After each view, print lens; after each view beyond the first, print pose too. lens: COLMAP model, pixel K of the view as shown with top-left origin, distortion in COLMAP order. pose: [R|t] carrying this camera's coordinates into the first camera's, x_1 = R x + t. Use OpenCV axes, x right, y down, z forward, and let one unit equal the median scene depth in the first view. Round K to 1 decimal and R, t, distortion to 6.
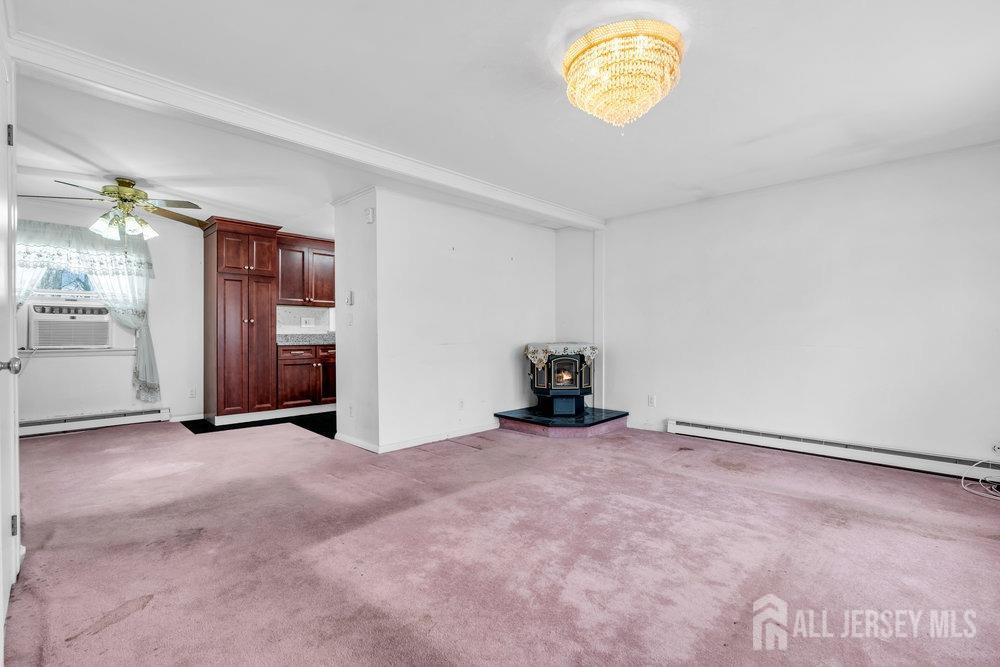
lens RADIAL K [[451.8, 0, 503.6], [0, 451.8, 339.7], [0, 0, 1]] dist [0.001533, 0.000825]
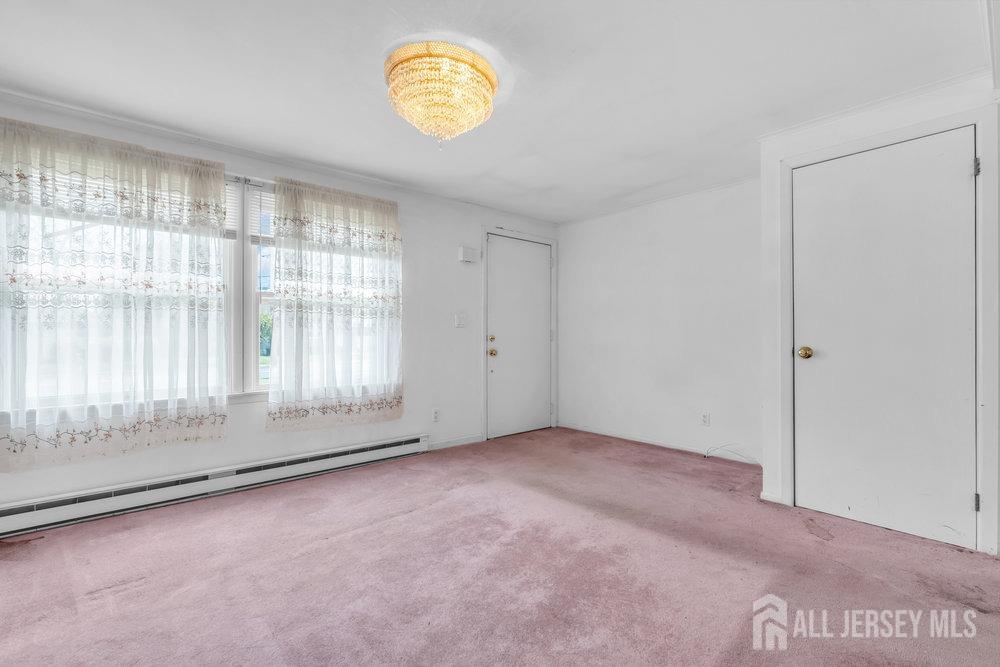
lens RADIAL K [[456.9, 0, 506.6], [0, 456.9, 338.6], [0, 0, 1]] dist [-0.000339, 0.000322]
pose [[-0.997221, 0.002627, 0.074459, 0.016291], [0.003980, 0.999830, 0.018024, -0.016534], [-0.074399, 0.018270, -0.997061, 0.940780]]
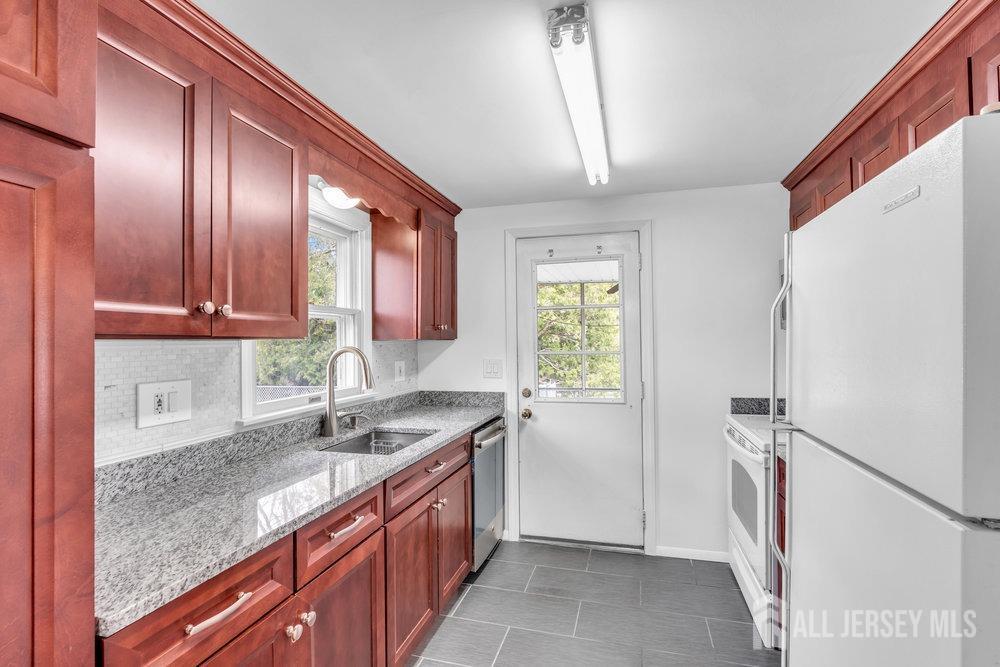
lens RADIAL K [[456.9, 0, 506.6], [0, 456.9, 338.6], [0, 0, 1]] dist [-0.000339, 0.000322]
pose [[0.868353, -0.006777, 0.495901, -0.557480], [0.017155, 0.999719, -0.016377, -0.091047], [-0.495650, 0.022729, 0.868225, 0.983502]]
